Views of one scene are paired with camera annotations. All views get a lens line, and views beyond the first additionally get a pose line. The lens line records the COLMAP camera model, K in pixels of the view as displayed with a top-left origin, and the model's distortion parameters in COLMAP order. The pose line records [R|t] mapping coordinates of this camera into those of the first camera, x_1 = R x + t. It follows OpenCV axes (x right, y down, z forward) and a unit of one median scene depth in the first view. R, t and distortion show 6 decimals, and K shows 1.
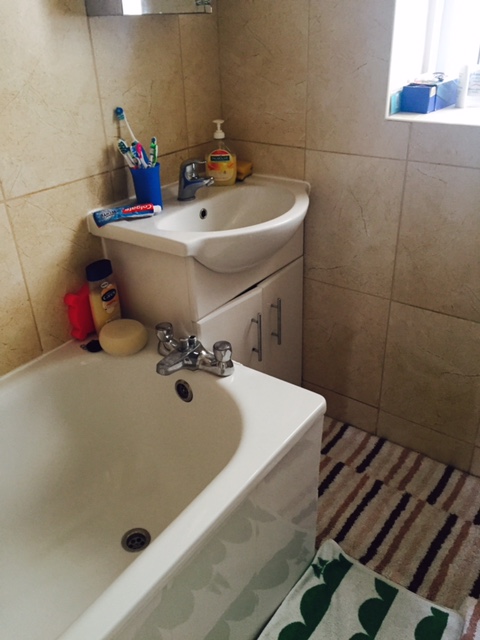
lens RADIAL K [[551.3, 0, 244.7], [0, 551.3, 317.6], [0, 0, 1]] dist [0.100628, -0.143386]
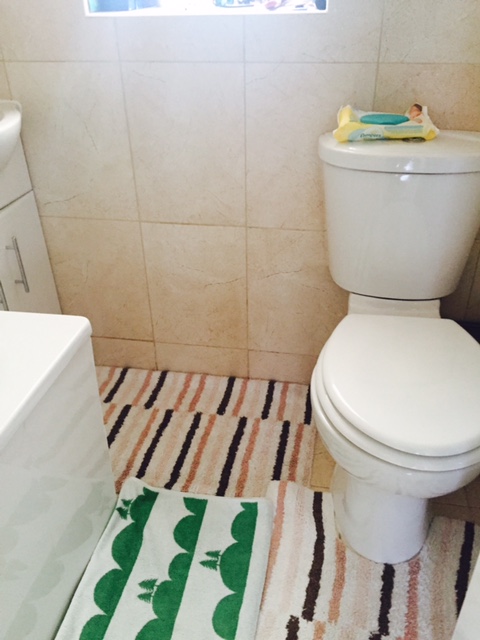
lens RADIAL K [[551.3, 0, 244.7], [0, 551.3, 317.6], [0, 0, 1]] dist [0.100628, -0.143386]
pose [[0.893976, -0.216971, 0.392085, 0.015661], [0.207067, 0.975964, 0.067952, 0.104282], [-0.397404, 0.020440, 0.917416, 0.060370]]
